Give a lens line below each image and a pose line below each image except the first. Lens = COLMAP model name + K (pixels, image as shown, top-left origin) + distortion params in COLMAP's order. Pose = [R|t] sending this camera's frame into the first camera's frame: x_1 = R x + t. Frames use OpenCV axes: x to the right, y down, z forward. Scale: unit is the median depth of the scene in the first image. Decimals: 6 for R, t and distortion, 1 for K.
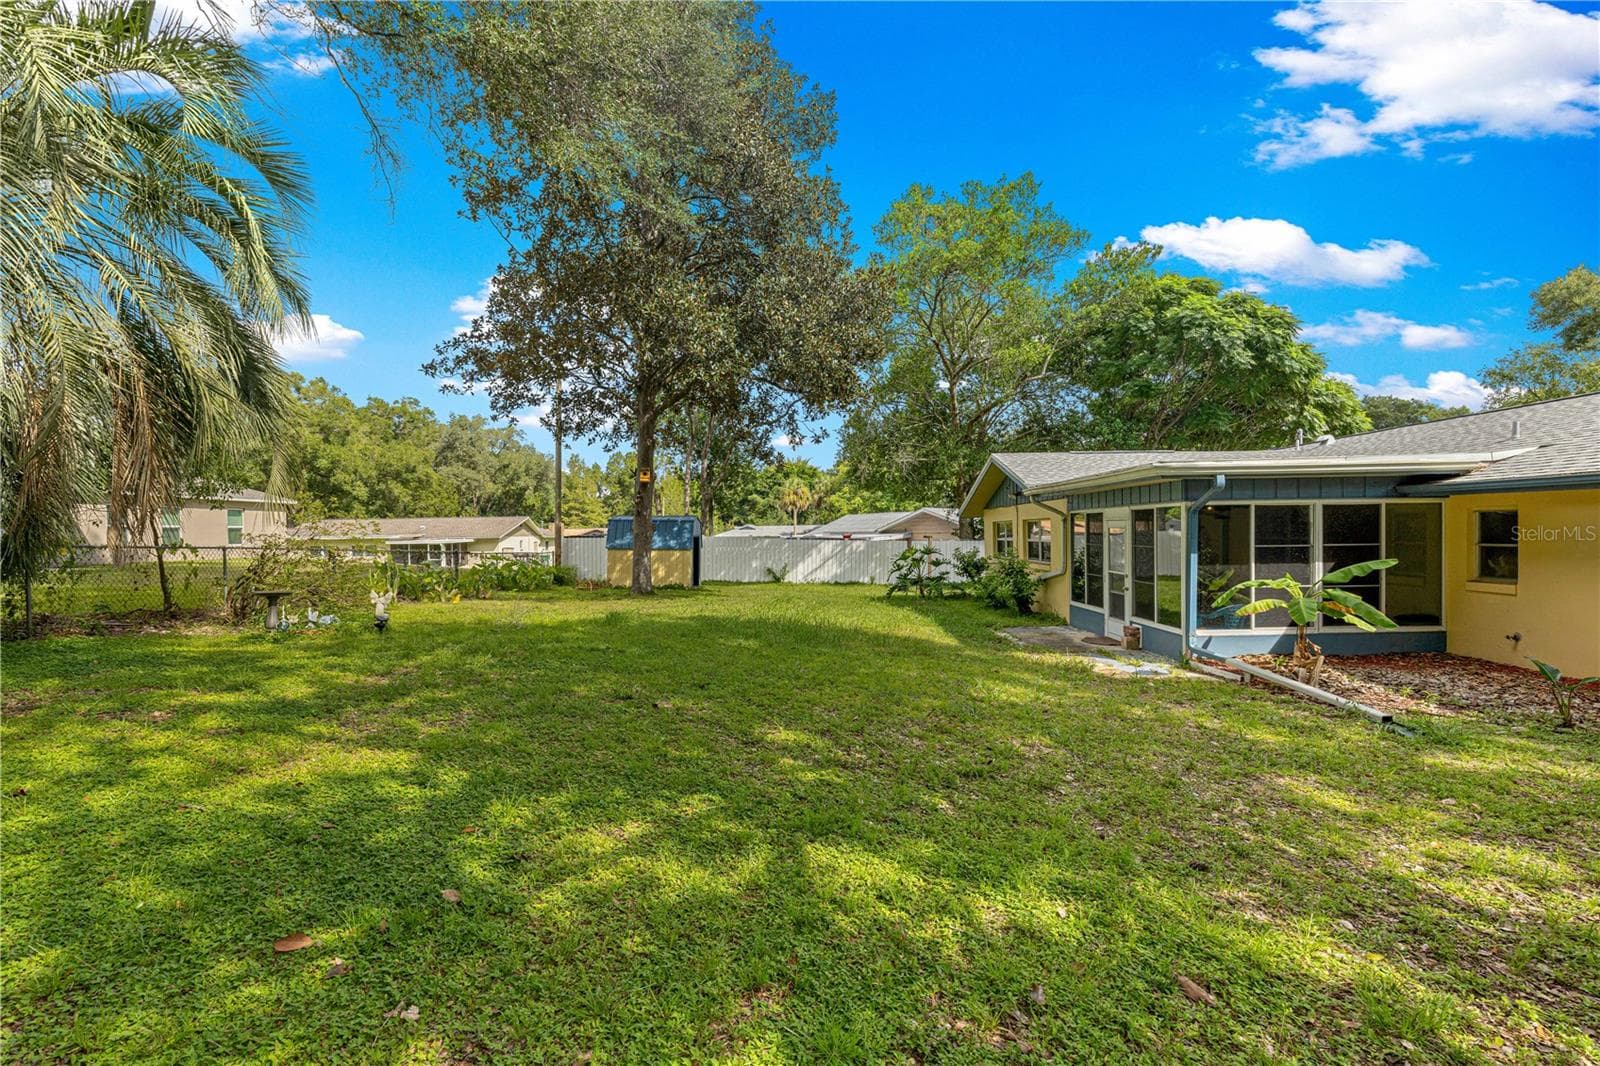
lens RADIAL K [[722.3, 0, 805.1], [0, 722.3, 529.7], [0, 0, 1]] dist [-0.000521, -0.000054]
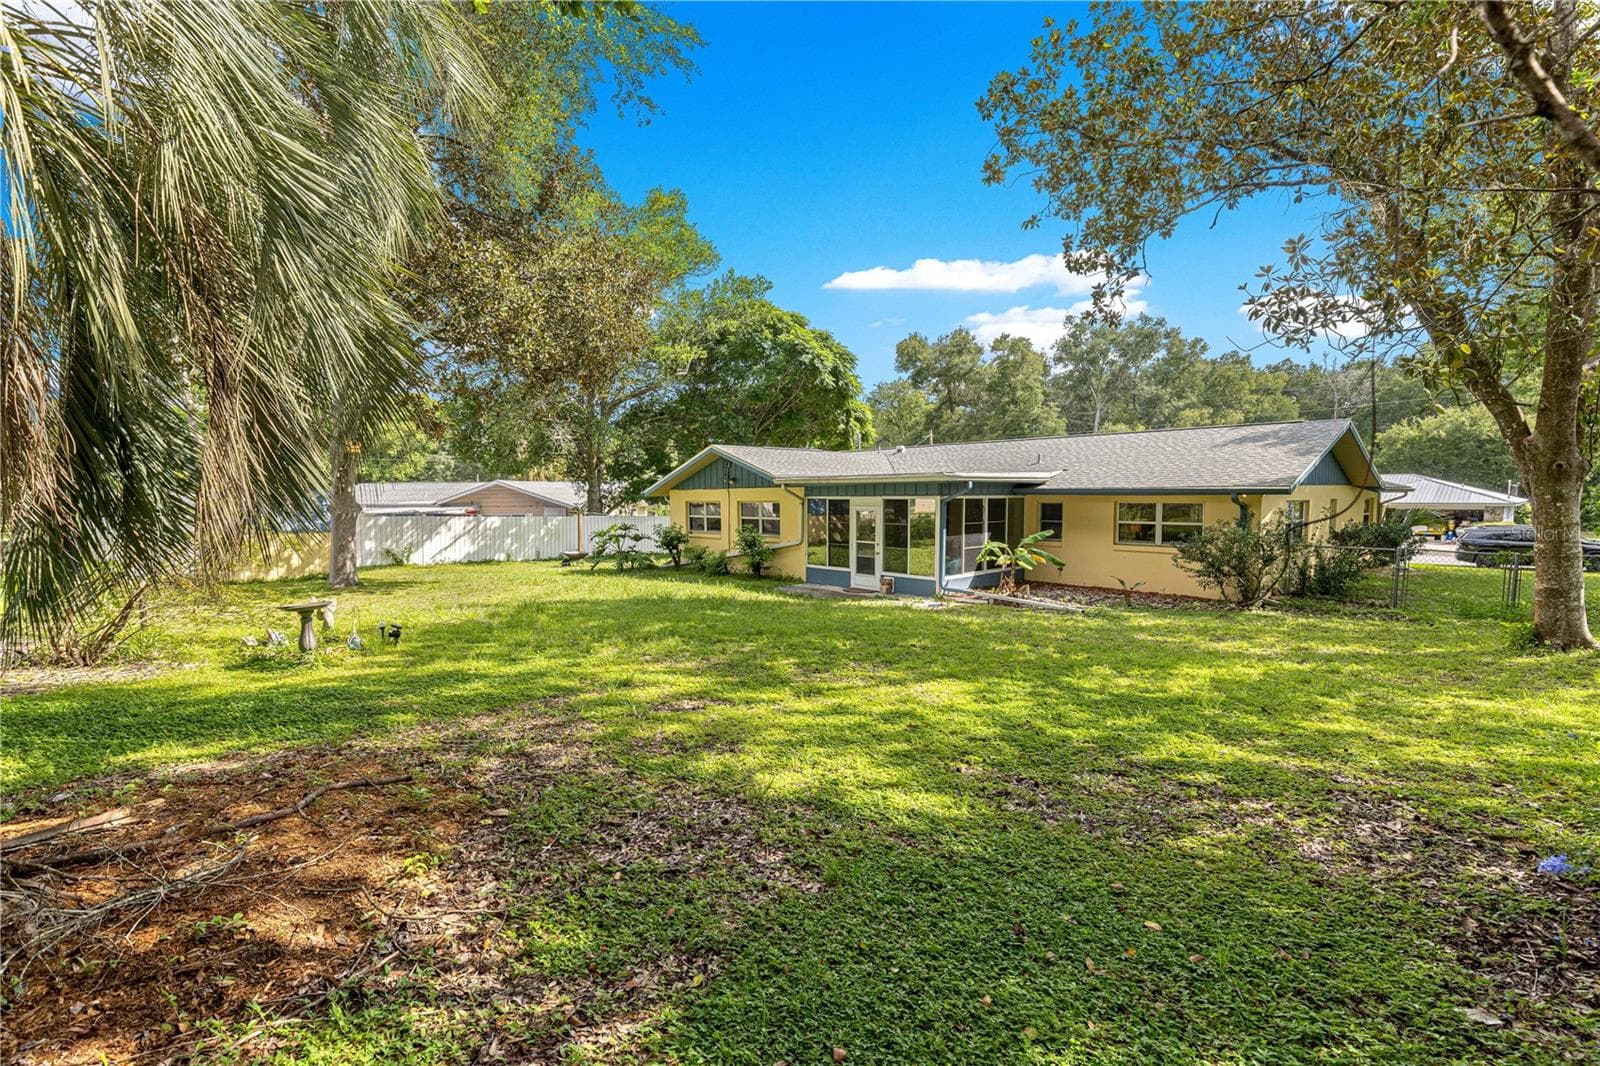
lens RADIAL K [[722.3, 0, 805.0], [0, 722.3, 530.5], [0, 0, 1]] dist [-0.000521, -0.000054]
pose [[0.724338, -0.027087, 0.688913, -0.360216], [-0.006185, 0.998932, 0.045780, -0.016024], [-0.689418, -0.037421, 0.723397, 0.026976]]
